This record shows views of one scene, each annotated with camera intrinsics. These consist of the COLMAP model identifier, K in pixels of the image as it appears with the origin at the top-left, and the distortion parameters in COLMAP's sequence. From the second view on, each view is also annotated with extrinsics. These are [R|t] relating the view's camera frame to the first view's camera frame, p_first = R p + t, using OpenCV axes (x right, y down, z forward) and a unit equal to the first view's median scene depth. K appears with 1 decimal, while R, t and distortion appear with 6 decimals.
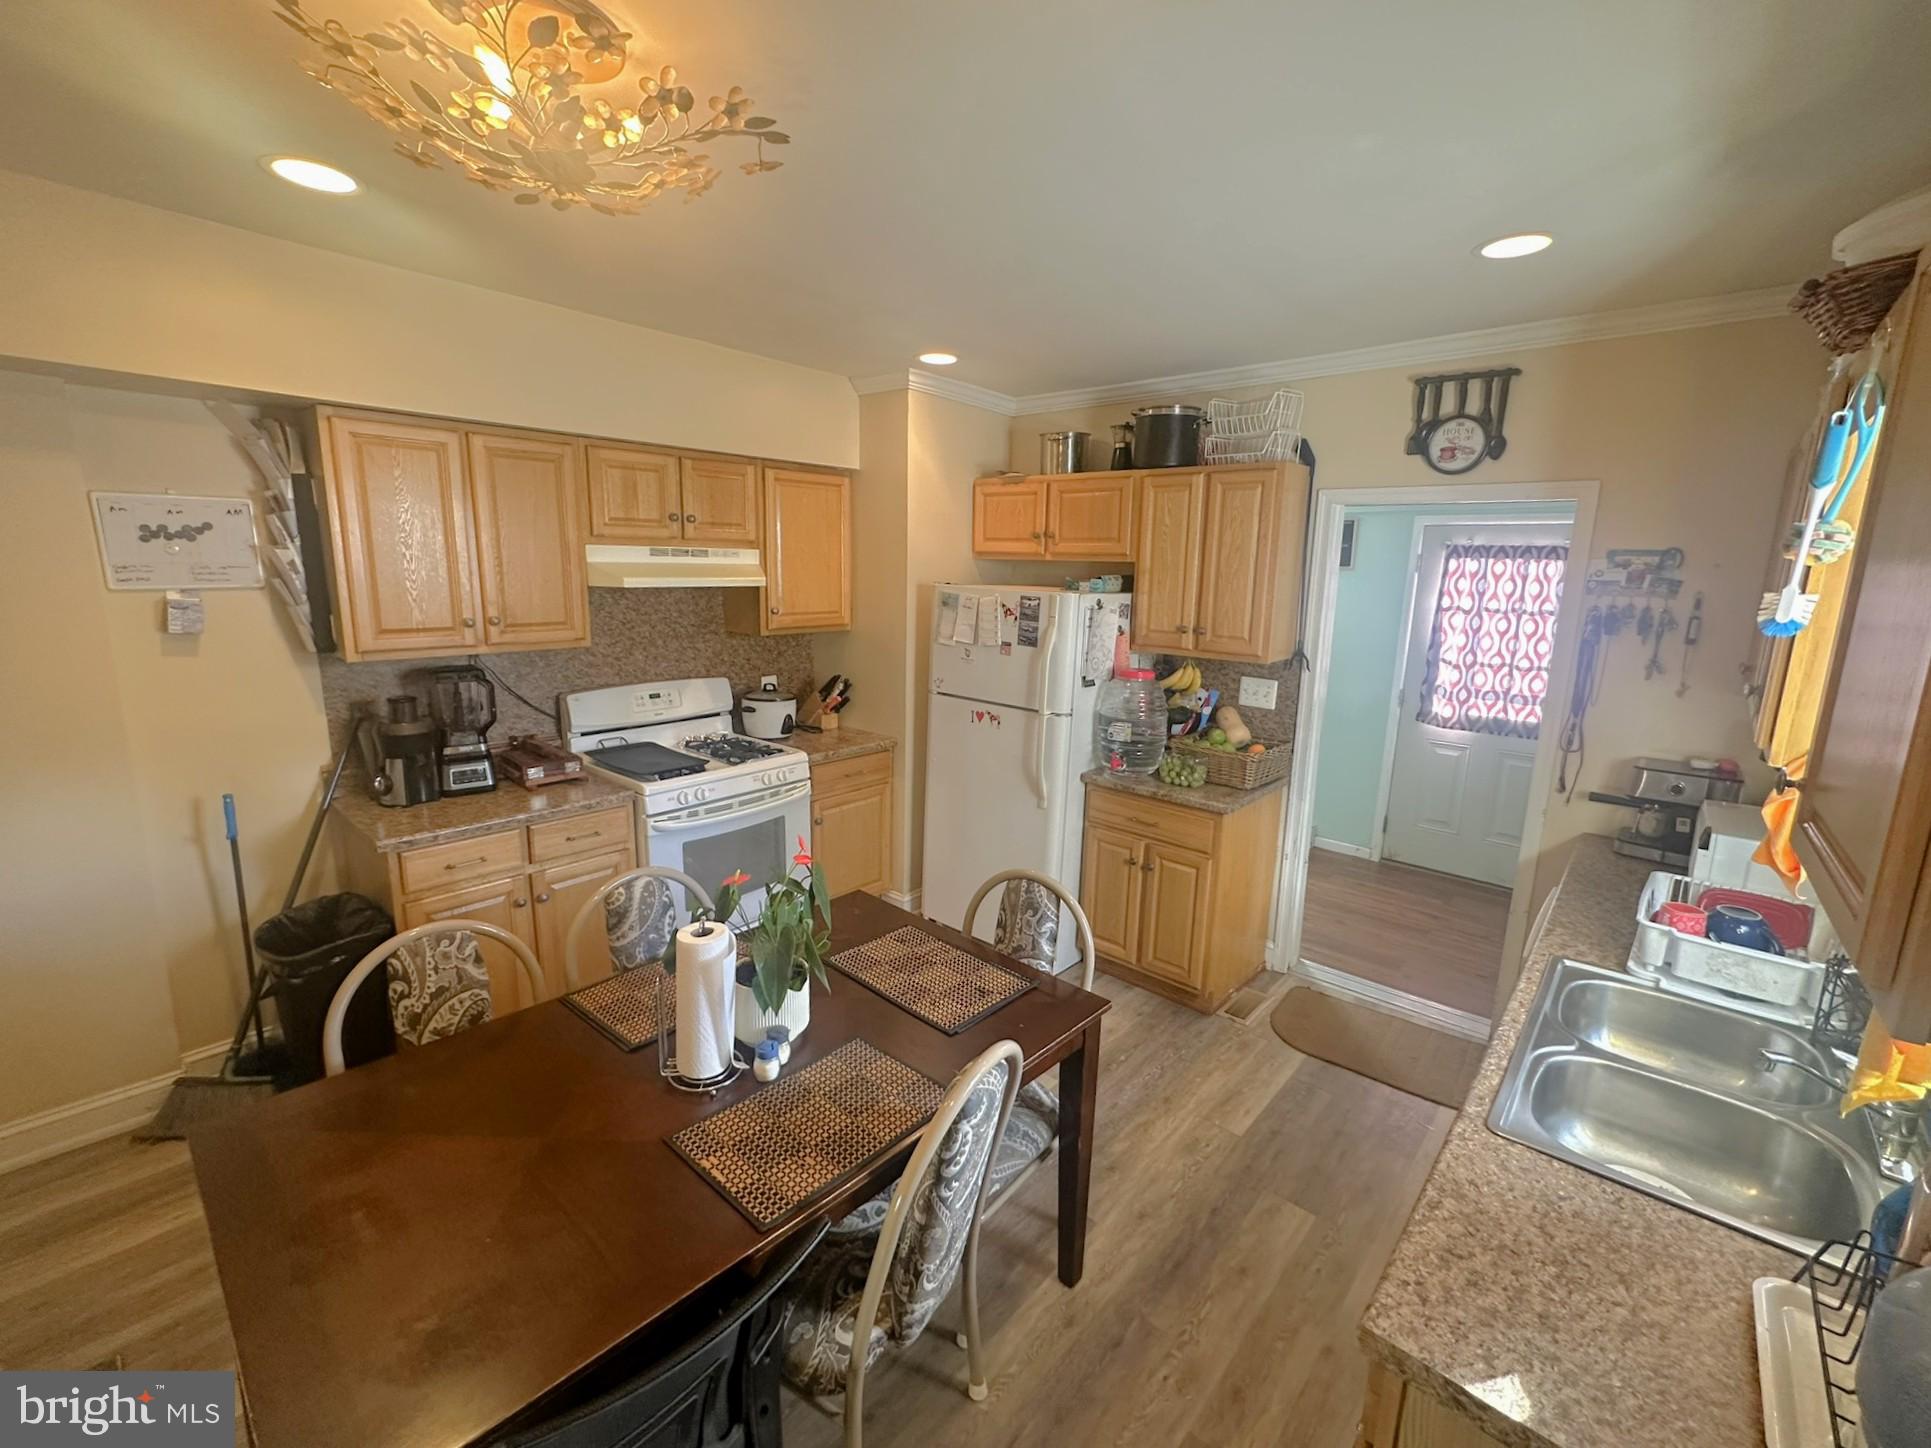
lens RADIAL K [[815.4, 0, 965.5], [0, 815.4, 724.0], [0, 0, 1]] dist [-0.000246, 0.000283]
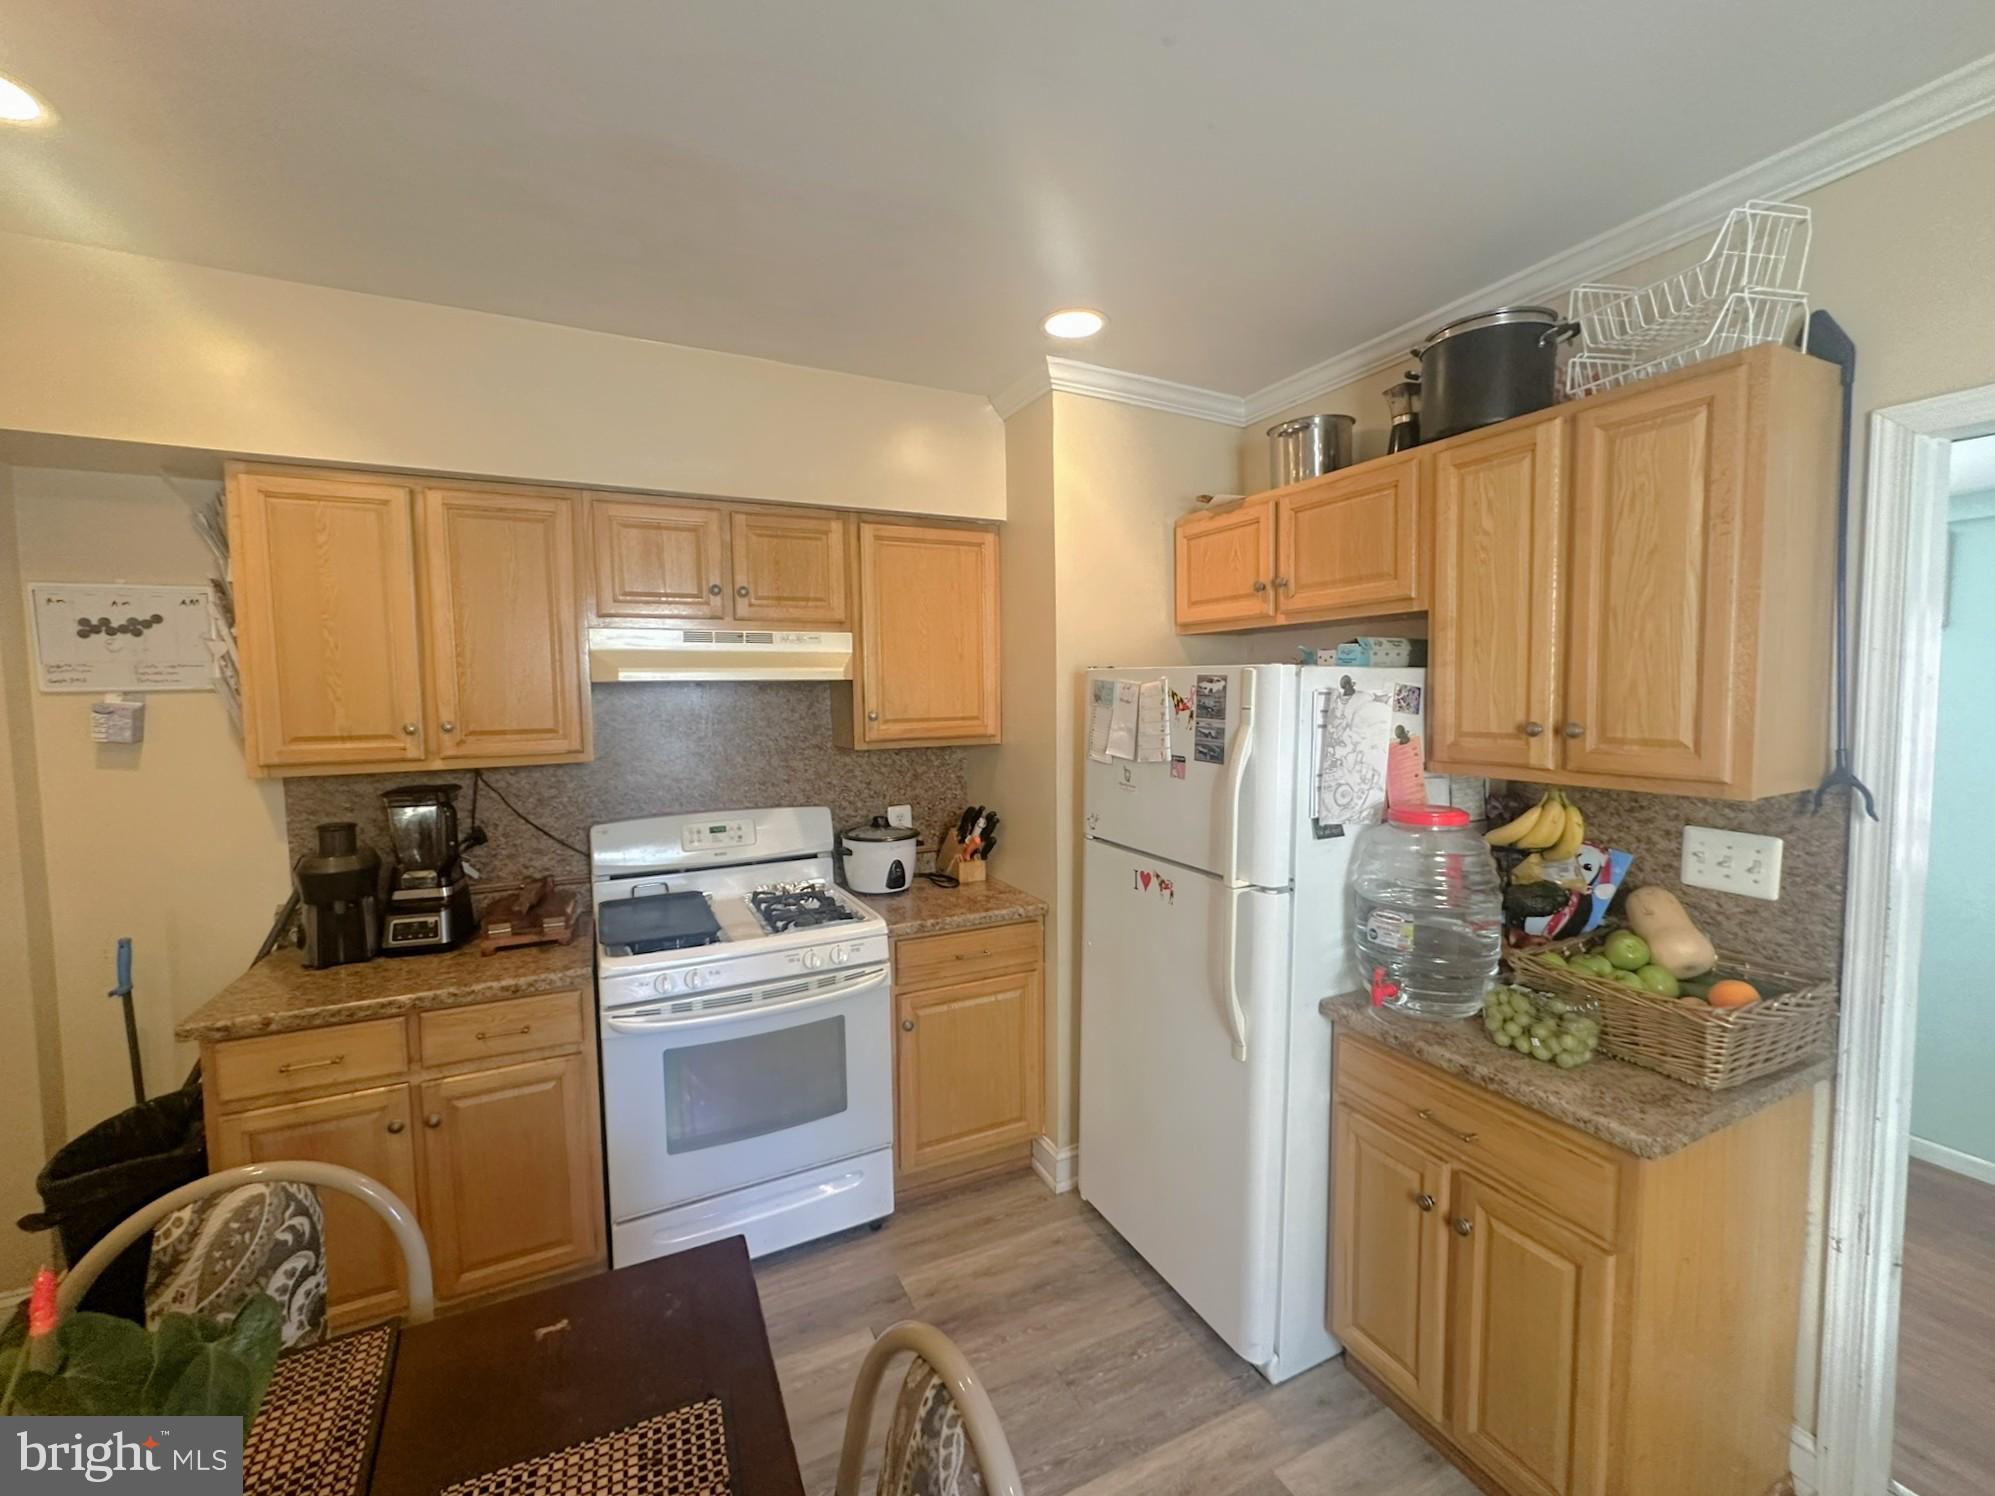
lens RADIAL K [[817.0, 0, 997.5], [0, 817.0, 748.0], [0, 0, 1]] dist [-0.002380, 0.000146]
pose [[0.922557, -0.007804, -0.385781, 0.156702], [-0.042062, 0.991804, -0.120650, -0.030134], [0.383560, 0.127533, 0.914668, 0.415001]]
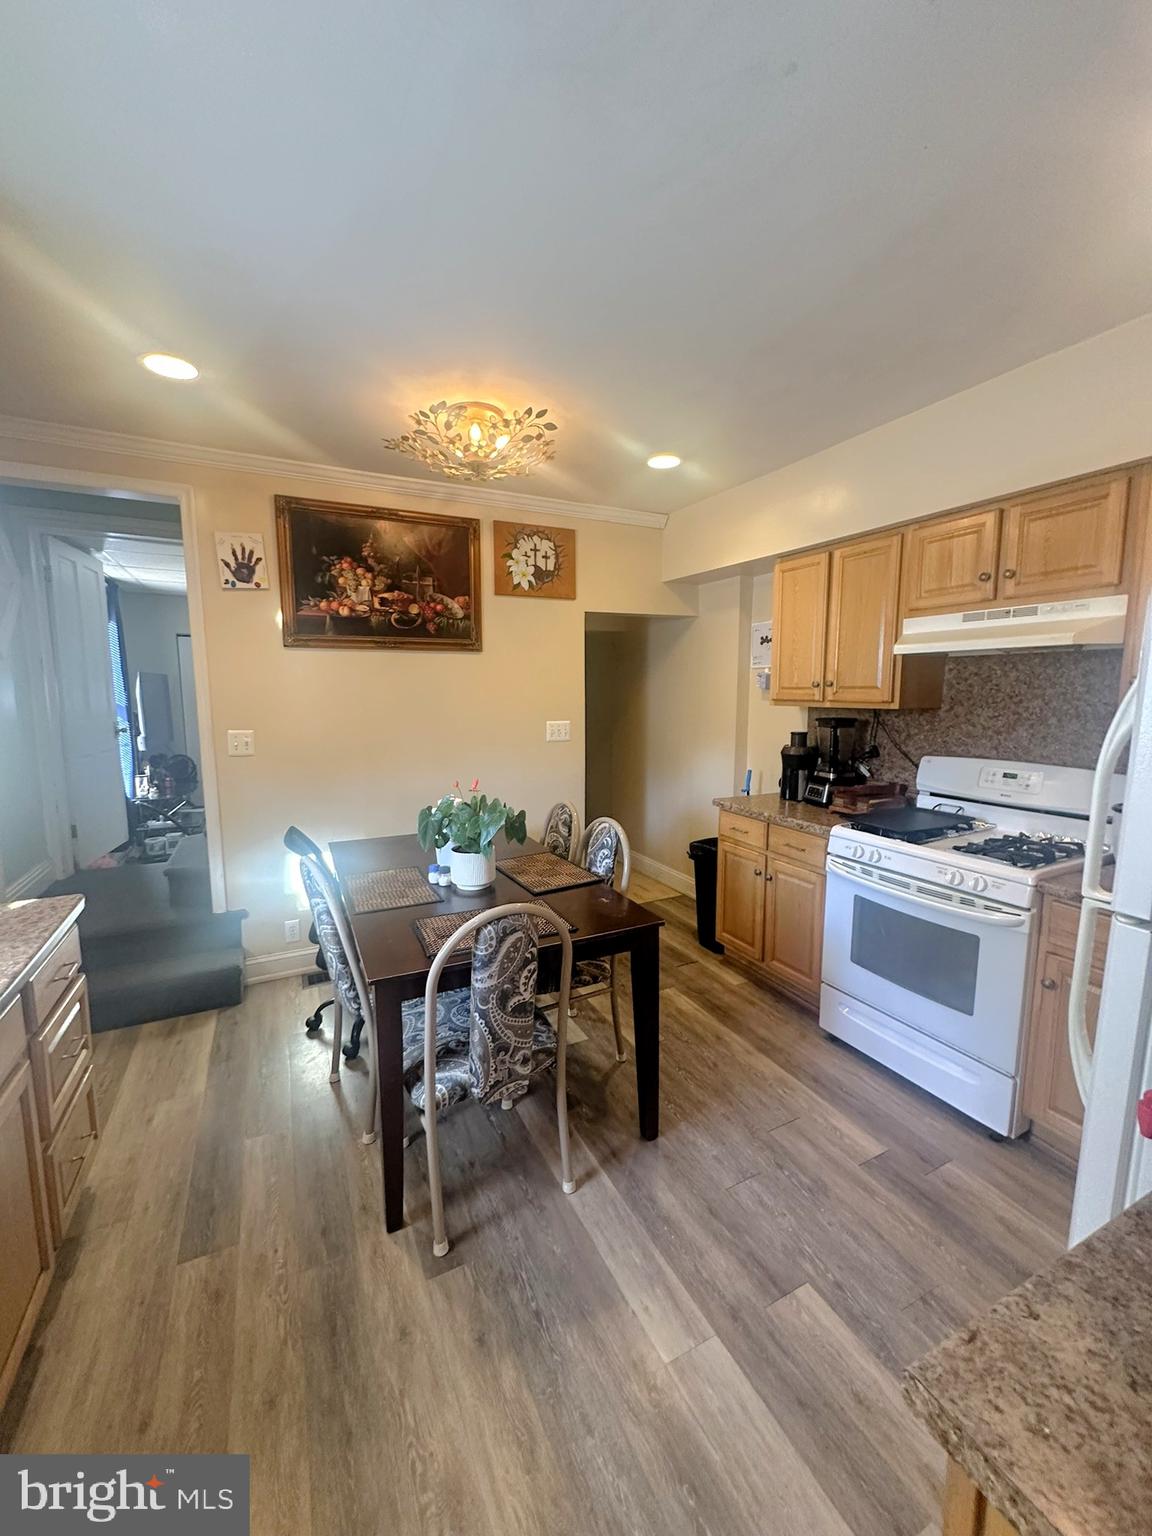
lens RADIAL K [[611.0, 0, 576.0], [0, 611.0, 768.0], [0, 0, 1]] dist [-0.000258, -0.000045]
pose [[-0.374677, 0.098425, -0.921916, 0.452826], [-0.190062, 0.965079, 0.180276, -0.077032], [0.907466, 0.242766, -0.342886, 0.825538]]
